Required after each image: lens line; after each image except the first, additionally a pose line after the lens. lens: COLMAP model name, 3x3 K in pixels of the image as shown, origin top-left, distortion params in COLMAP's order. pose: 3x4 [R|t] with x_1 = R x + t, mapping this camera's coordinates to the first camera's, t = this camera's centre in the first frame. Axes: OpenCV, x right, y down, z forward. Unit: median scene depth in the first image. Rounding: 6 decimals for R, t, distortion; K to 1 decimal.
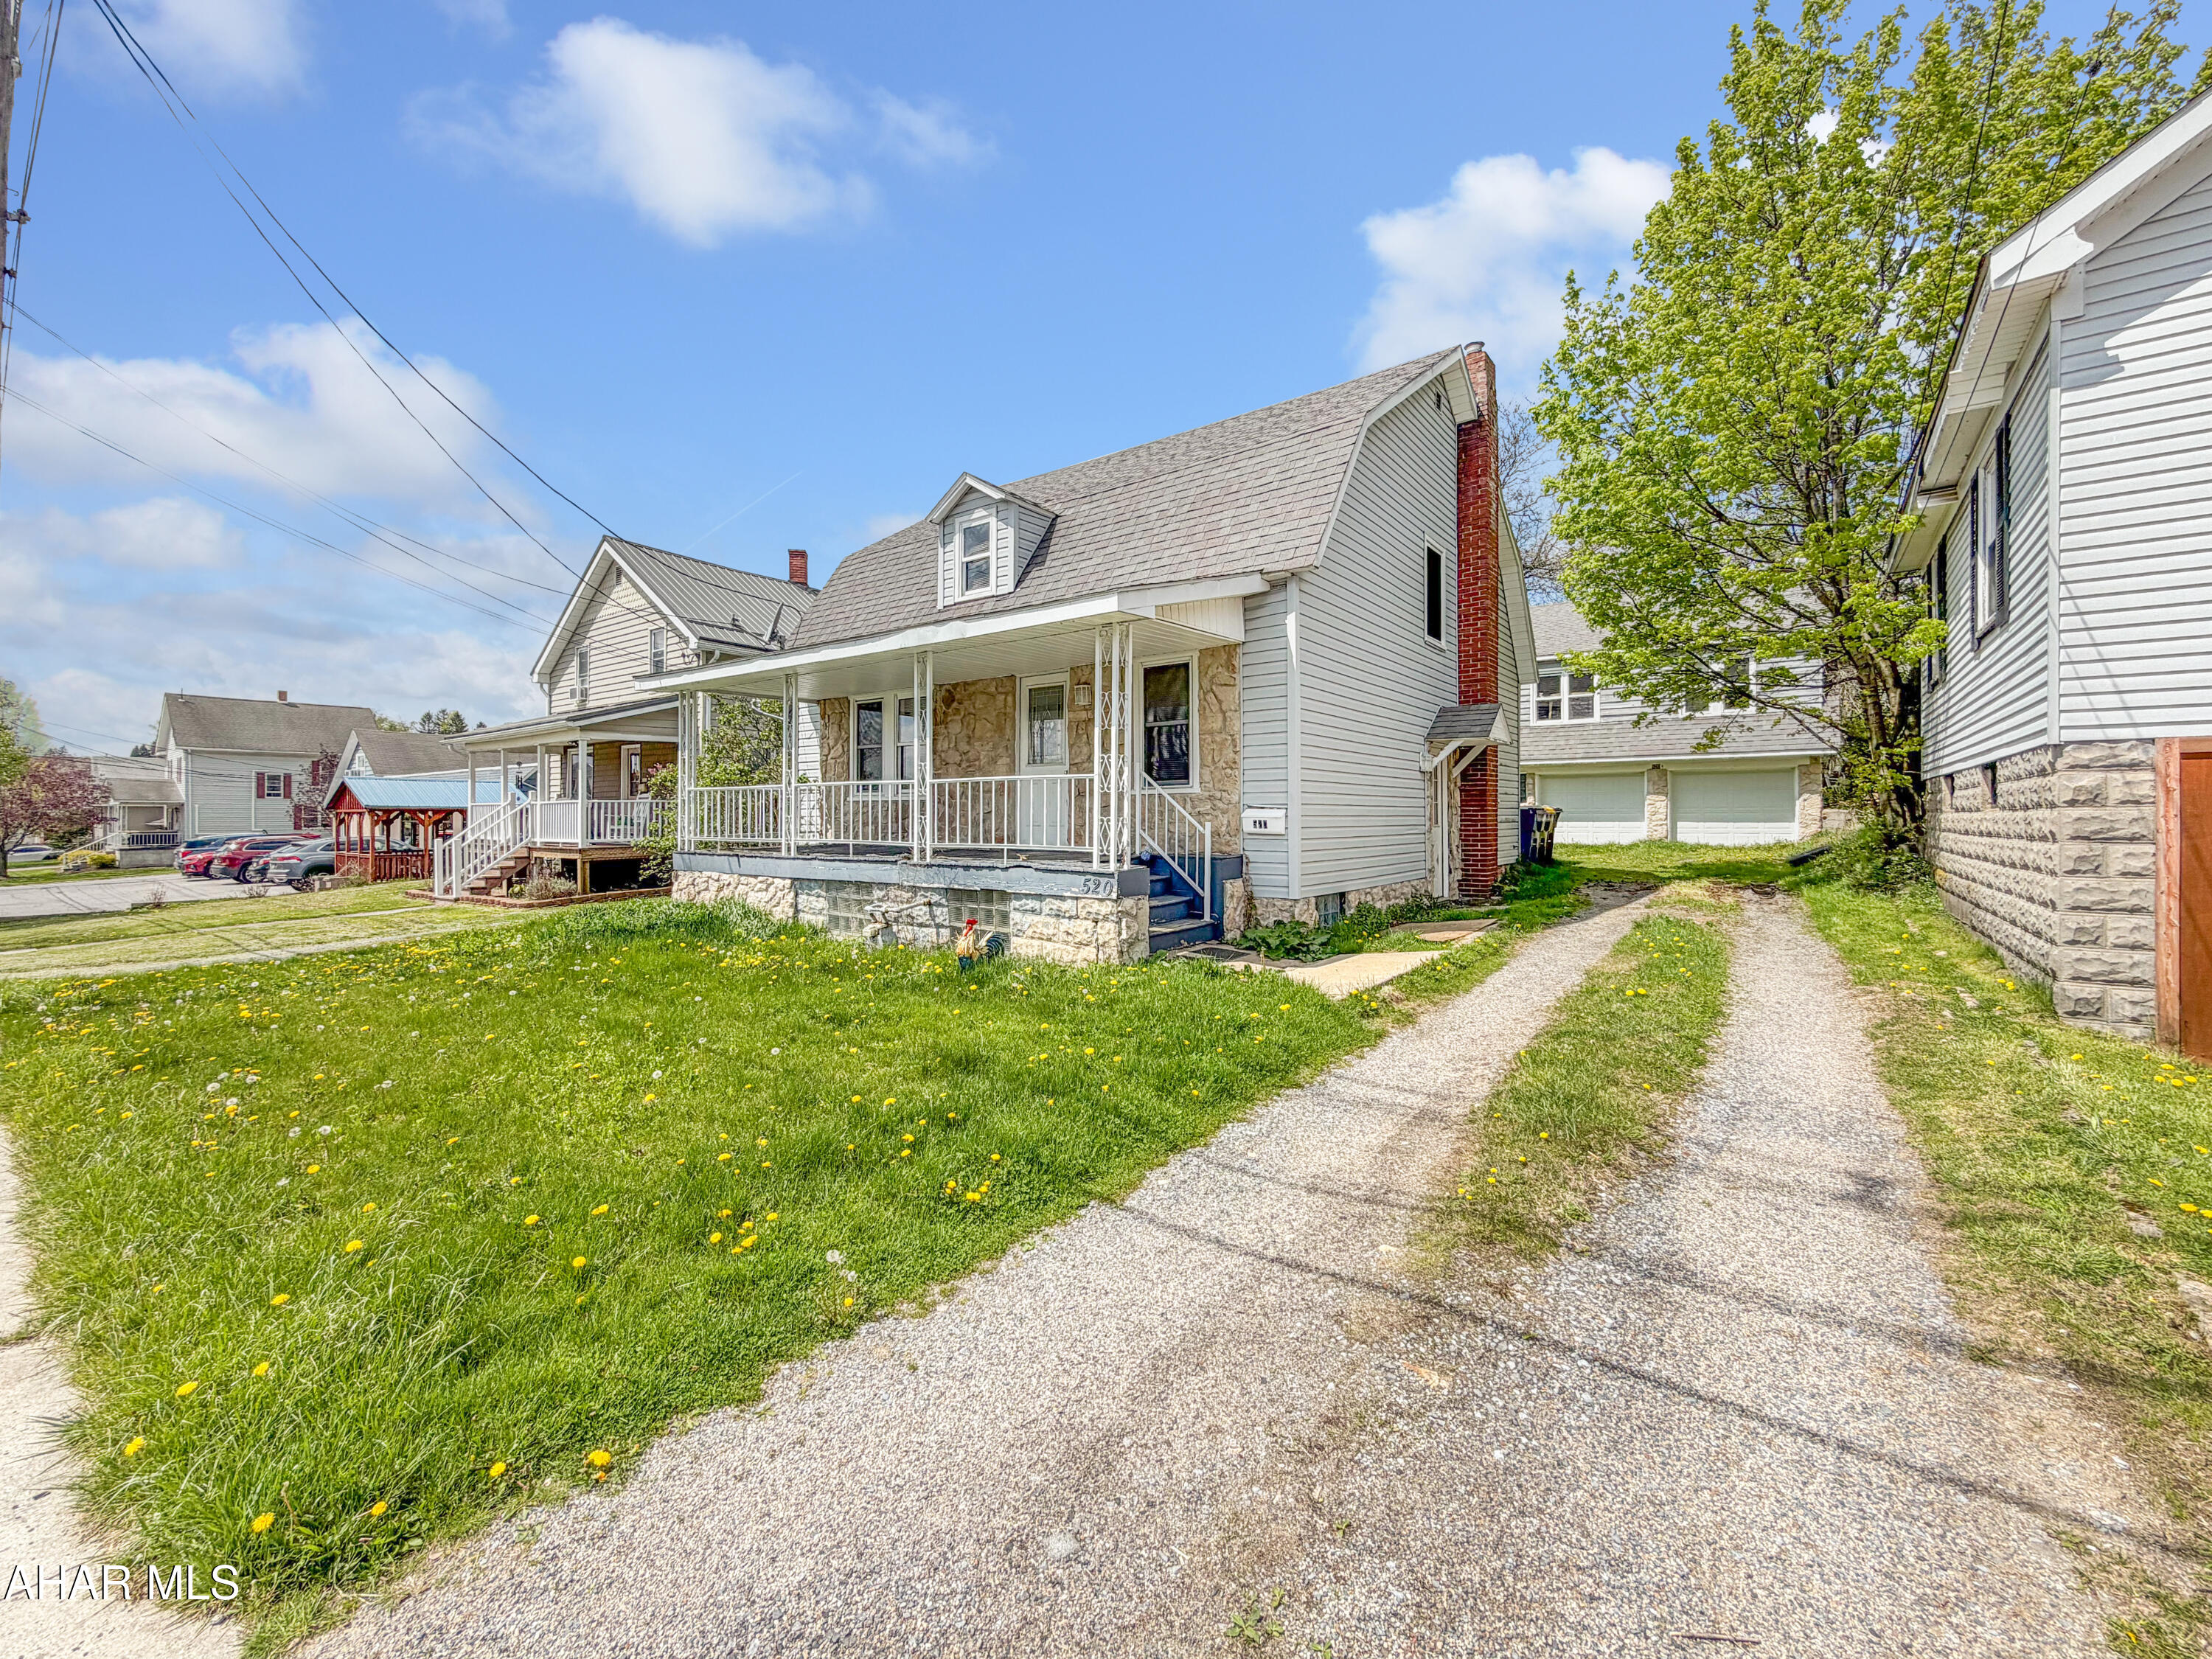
lens RADIAL K [[895.5, 0, 1122.7], [0, 895.5, 795.2], [0, 0, 1]] dist [0.002008, 0.000279]
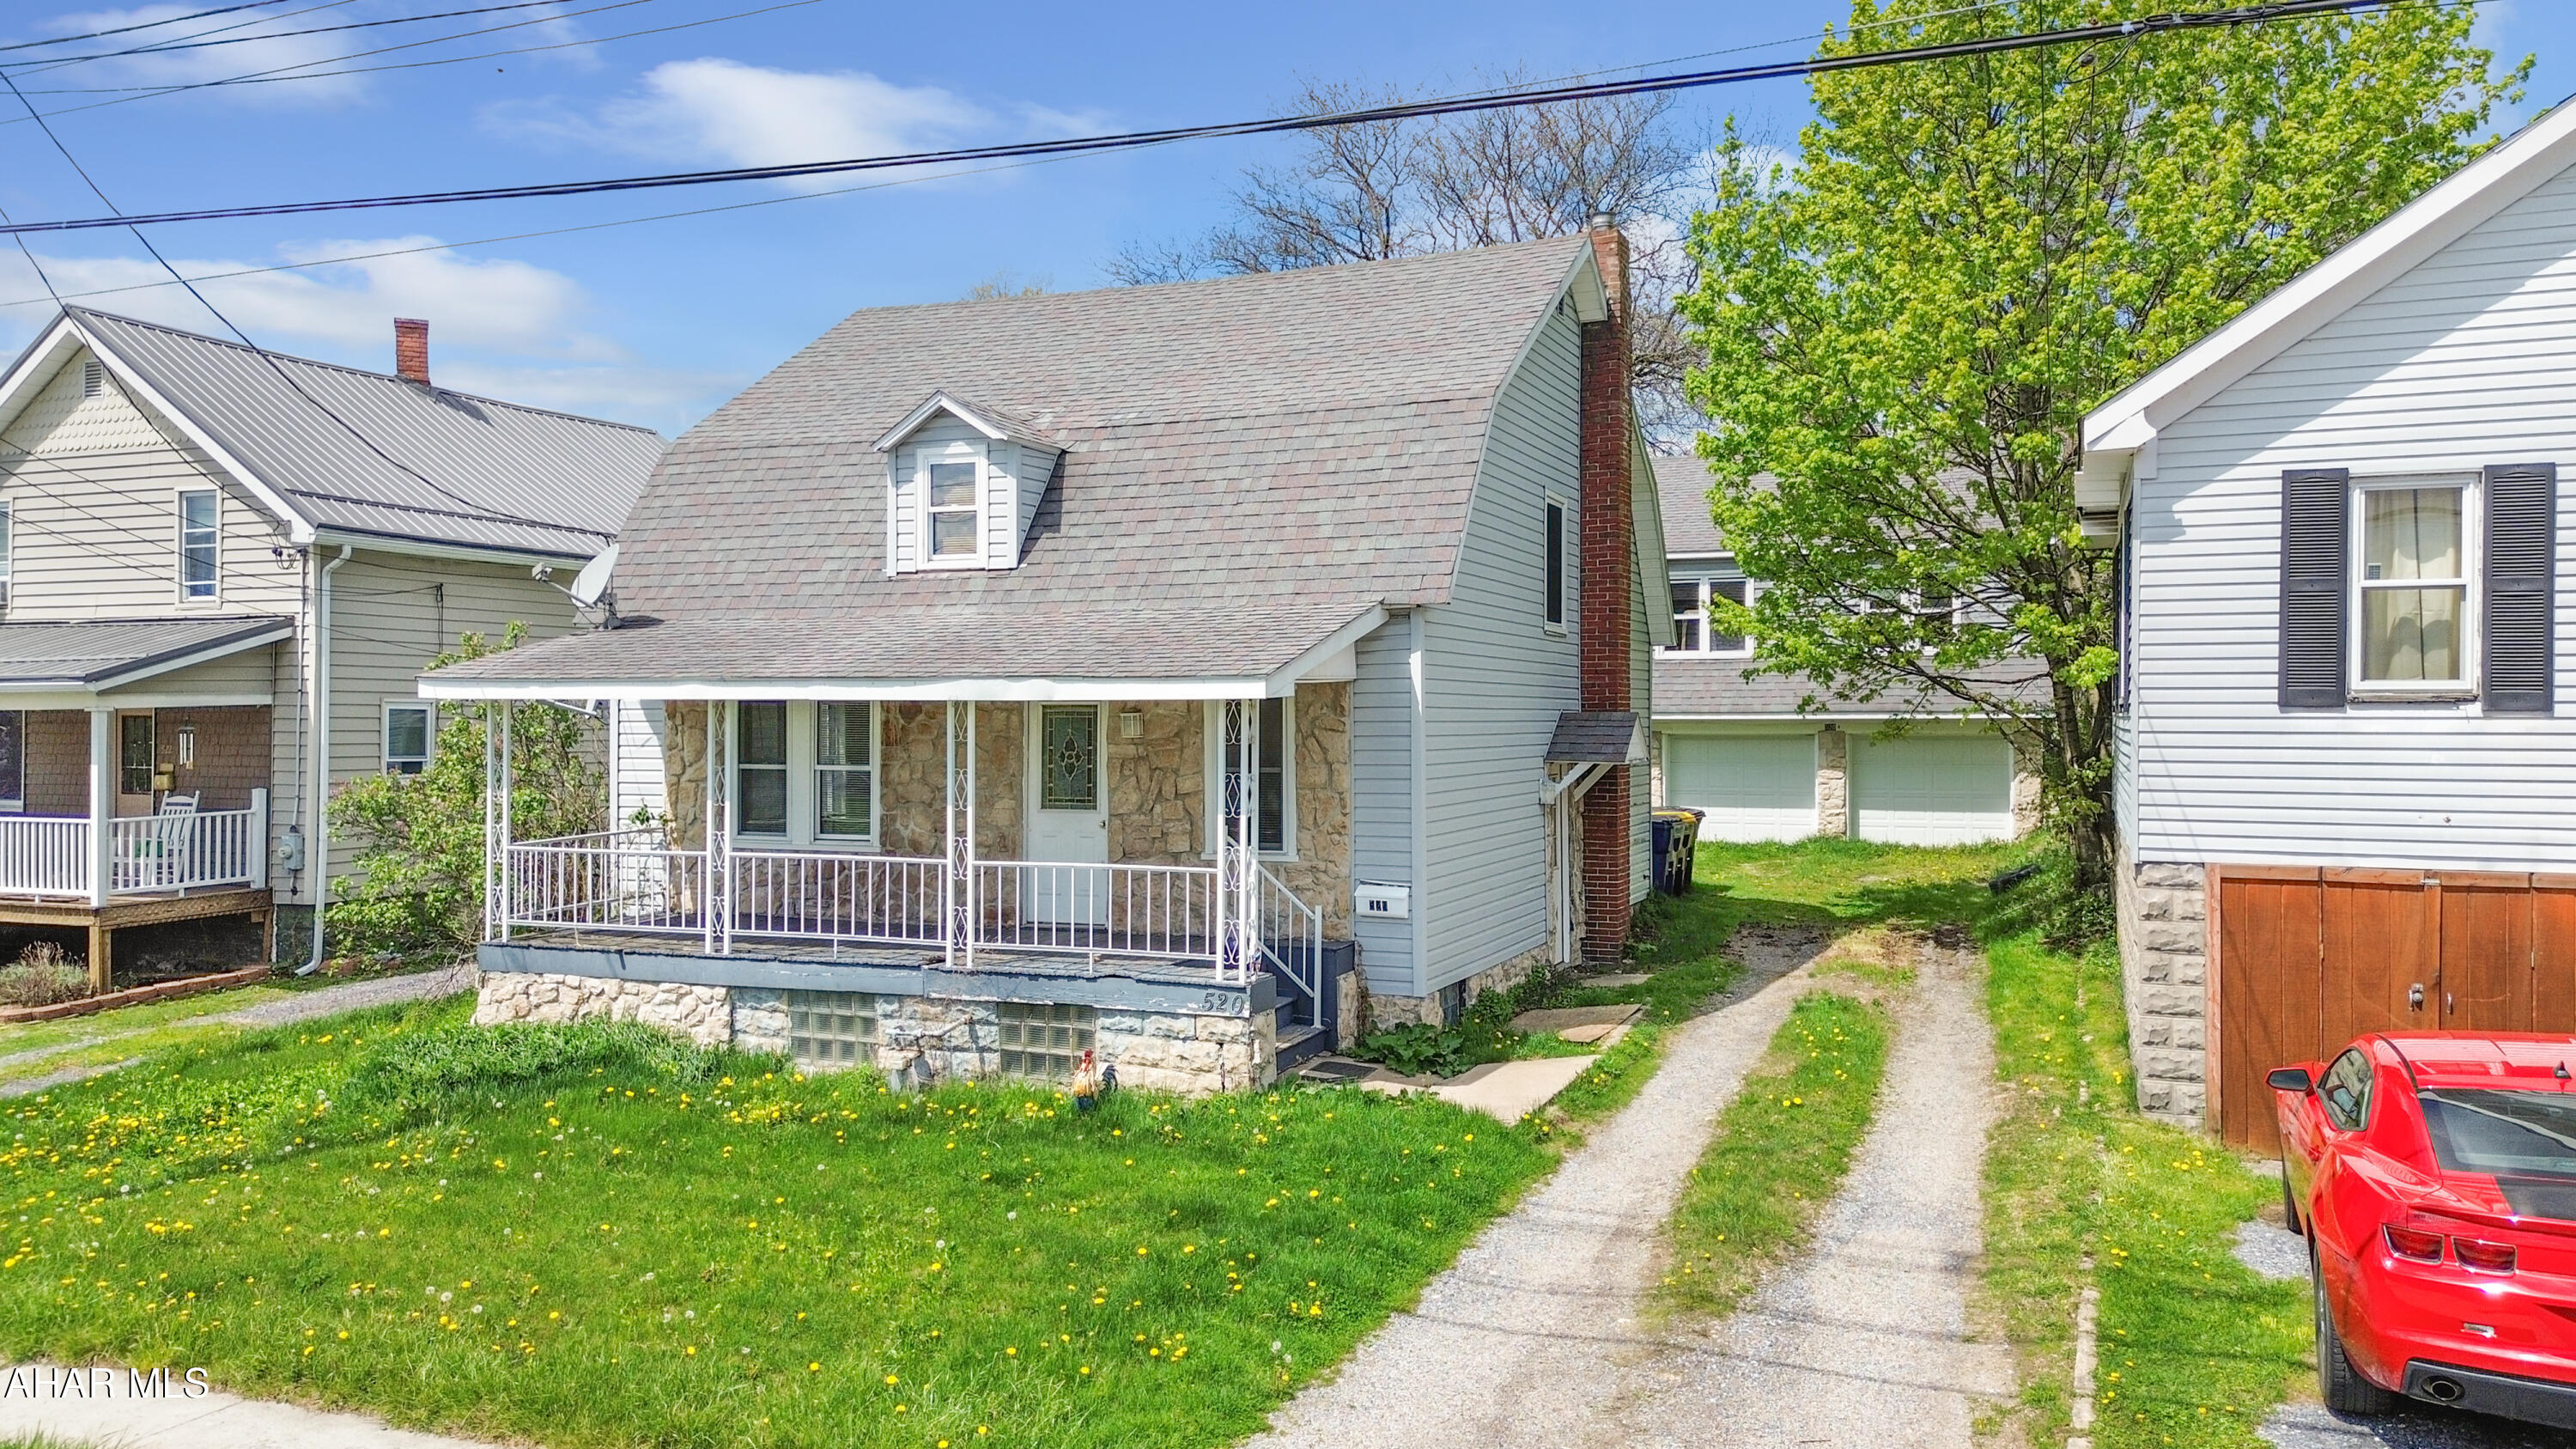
lens RADIAL K [[1873.1, 0, 1277.0], [0, 1873.1, 645.1], [0, 0, 1]] dist [0.080180, -0.090703]
pose [[0.970695, 0.004928, 0.240263, -0.335829], [-0.003802, 0.999980, -0.005150, -0.188705], [-0.240283, 0.004086, 0.970694, -0.619298]]
